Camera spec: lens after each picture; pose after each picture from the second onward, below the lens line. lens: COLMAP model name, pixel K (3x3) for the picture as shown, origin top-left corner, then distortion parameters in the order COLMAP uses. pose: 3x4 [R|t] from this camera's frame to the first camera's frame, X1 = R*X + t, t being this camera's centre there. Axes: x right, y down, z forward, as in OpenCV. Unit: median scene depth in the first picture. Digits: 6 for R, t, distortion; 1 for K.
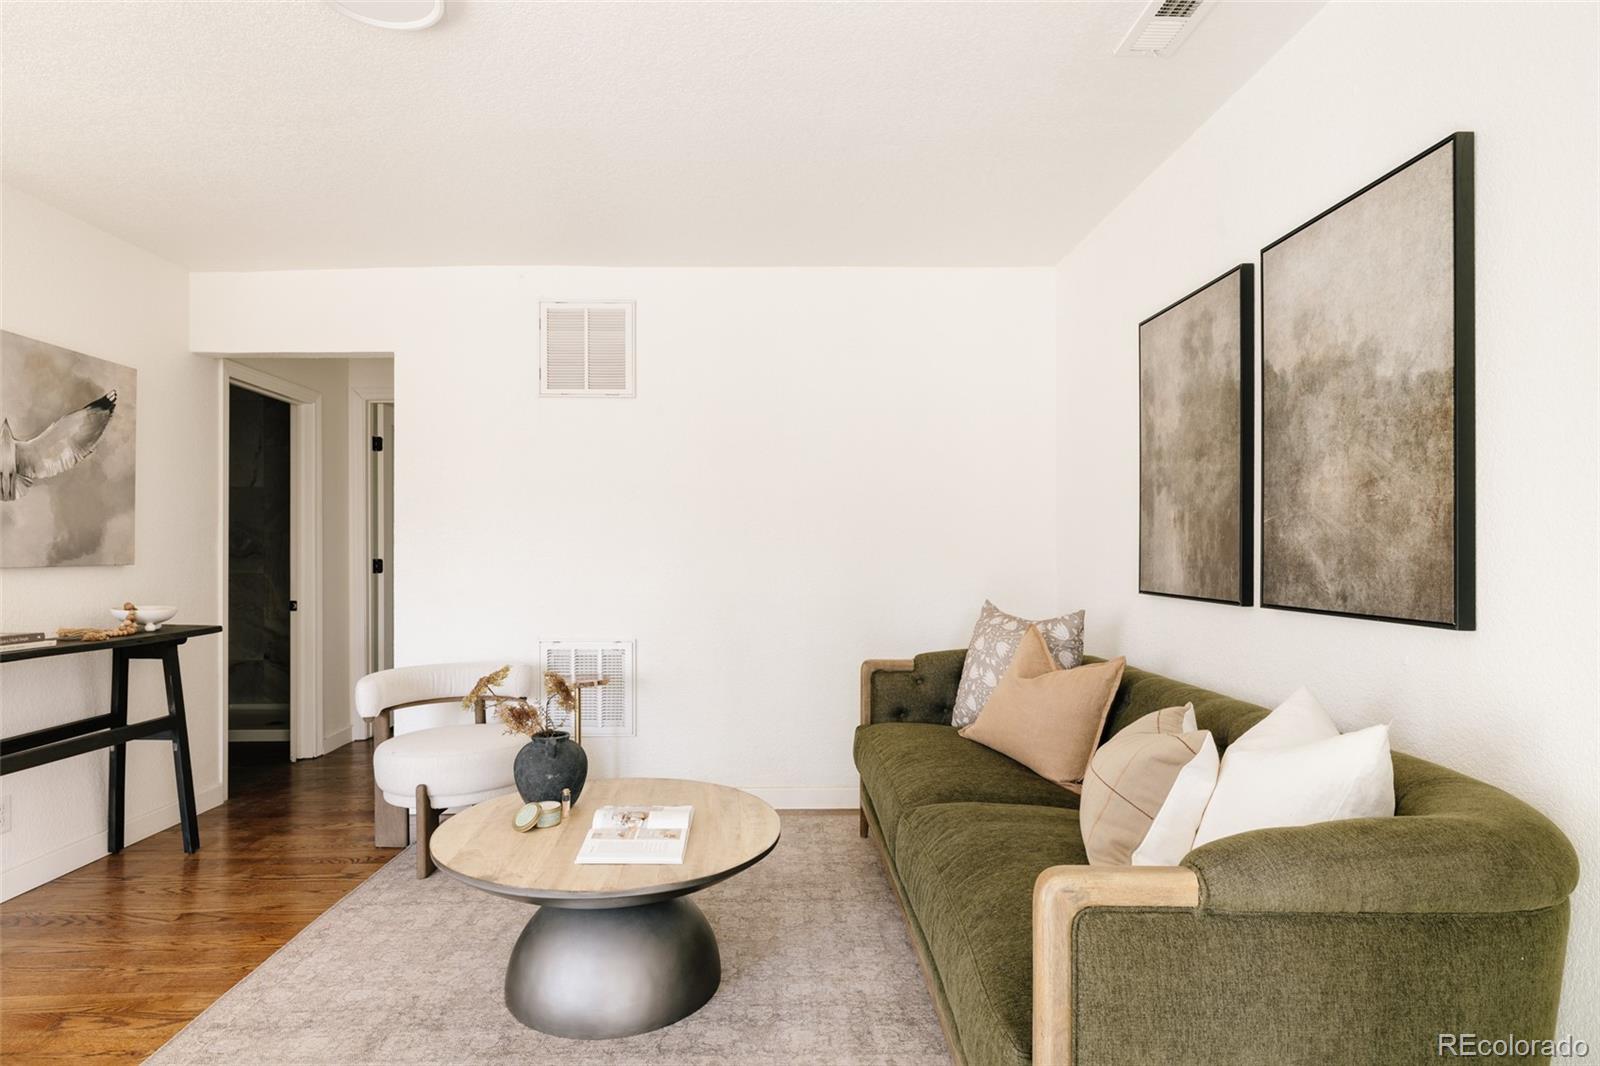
lens RADIAL K [[857.4, 0, 801.0], [0, 857.4, 541.1], [0, 0, 1]] dist [0.005339, -0.000486]
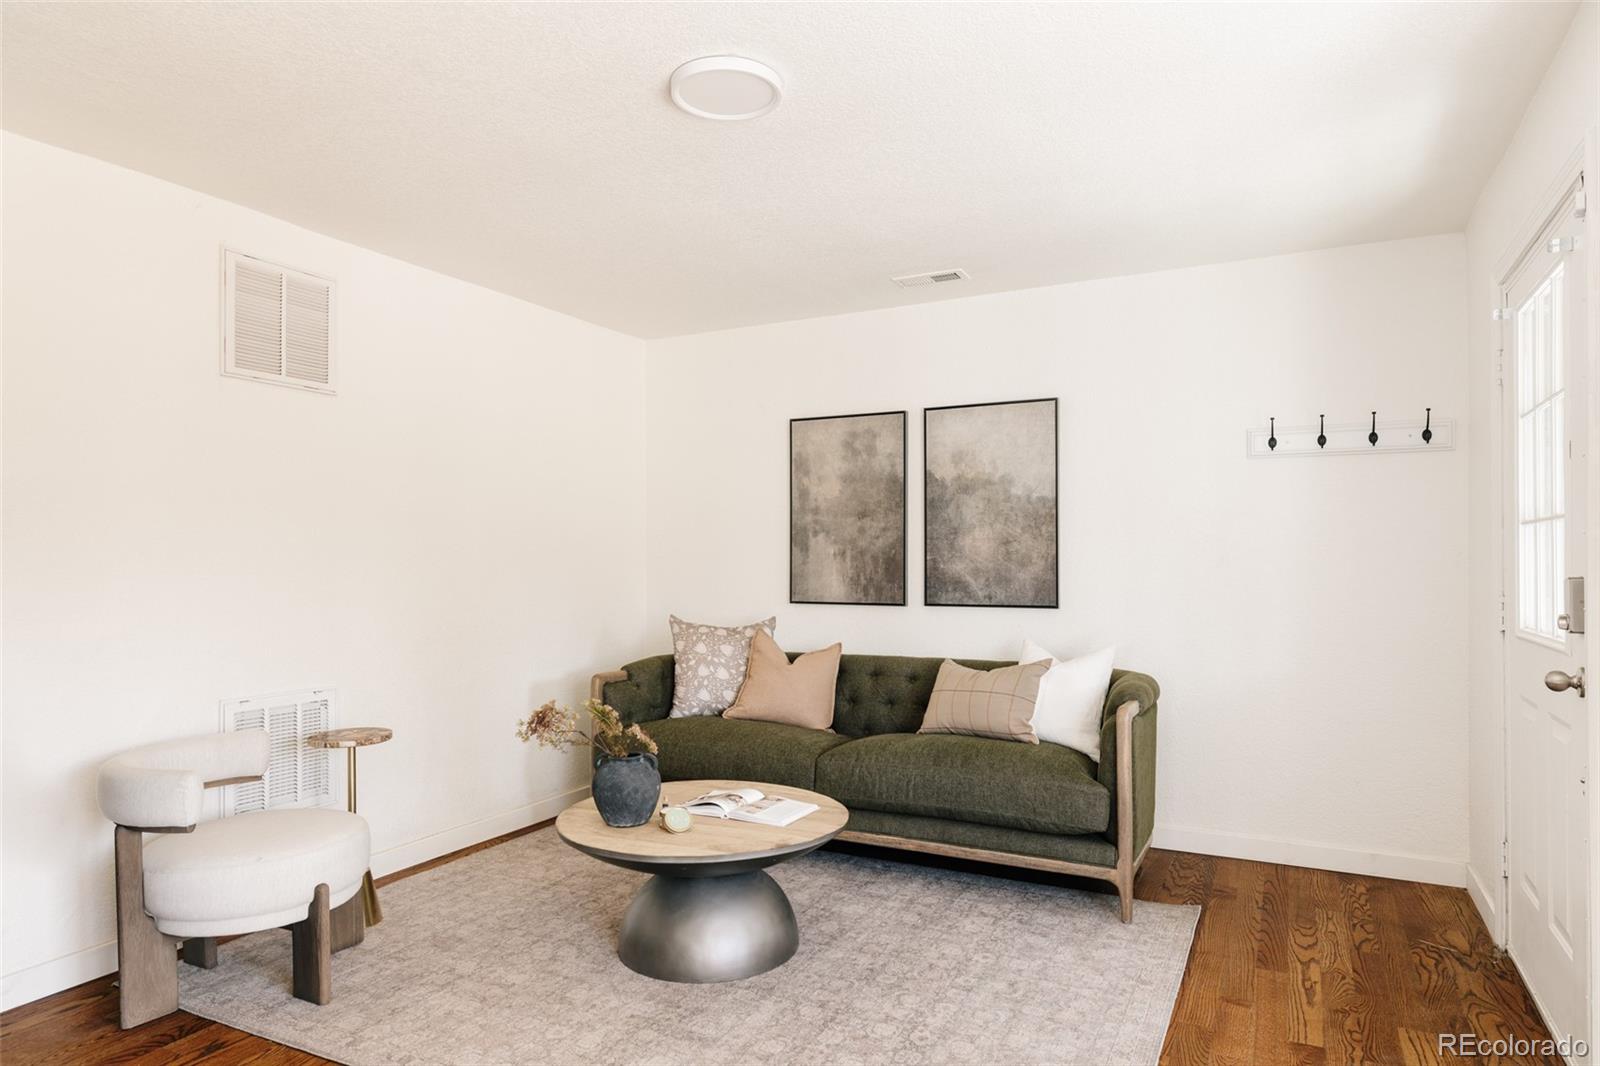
lens RADIAL K [[961.2, 0, 803.3], [0, 961.2, 545.3], [0, 0, 1]] dist [0.008927, -0.003109]
pose [[0.471845, 0.014546, 0.881562, -1.428761], [-0.007008, 0.999894, -0.012747, -0.023838], [-0.881654, -0.000164, 0.471897, 0.281176]]
